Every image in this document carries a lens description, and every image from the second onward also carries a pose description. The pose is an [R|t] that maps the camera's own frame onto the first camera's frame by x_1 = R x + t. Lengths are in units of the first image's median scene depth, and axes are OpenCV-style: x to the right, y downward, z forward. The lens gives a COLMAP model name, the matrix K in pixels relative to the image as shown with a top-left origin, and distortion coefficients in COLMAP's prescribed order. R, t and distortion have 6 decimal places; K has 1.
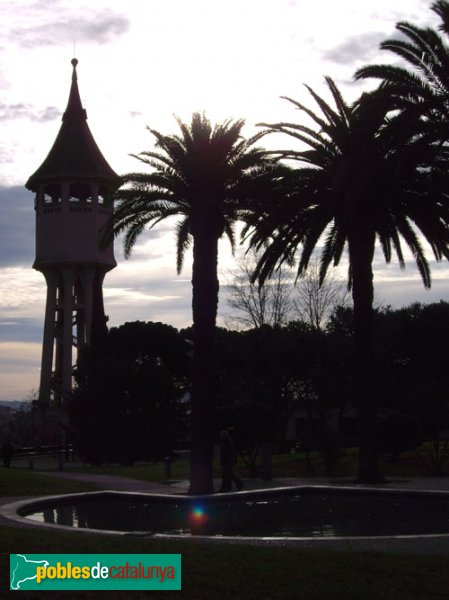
lens RADIAL K [[1269.4, 0, 224.5], [0, 1269.4, 300.0], [0, 0, 1]] dist [-0.070875, -0.025439]
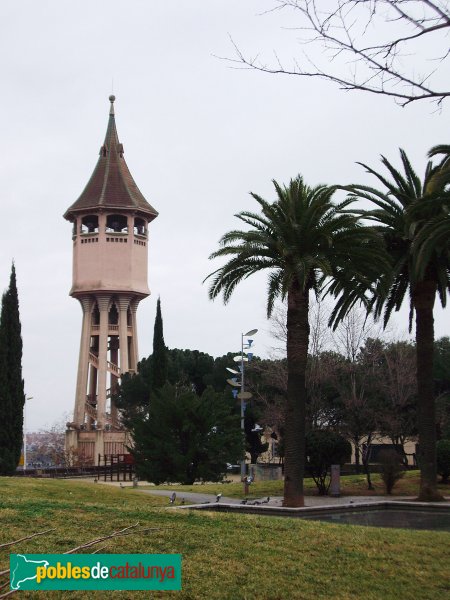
lens RADIAL K [[1269.4, 0, 225.0], [0, 1269.4, 300.0], [0, 0, 1]] dist [-0.070875, -0.025439]
pose [[0.999868, 0.015580, -0.004536, -0.063155], [-0.015663, 0.999697, -0.019012, -0.012436], [0.004238, 0.019080, 0.999809, -0.139417]]
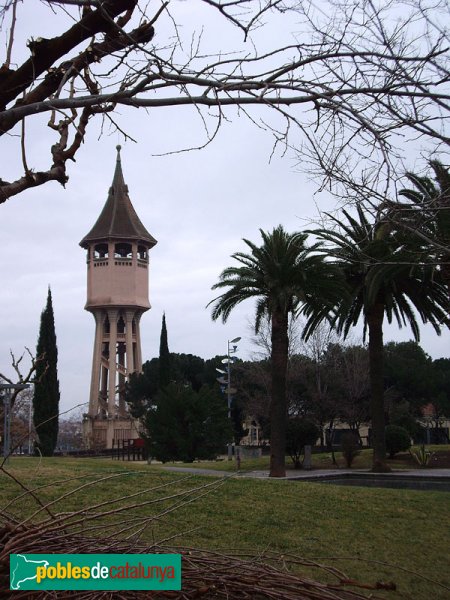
lens RADIAL K [[1068.5, 0, 225.0], [0, 1068.5, 300.0], [0, 0, 1]] dist [-0.152354, -0.085698]
pose [[0.999887, 0.009087, 0.011970, -0.079261], [-0.008758, 0.999589, -0.027308, -0.022161], [-0.012213, 0.027200, 0.999555, -0.238593]]
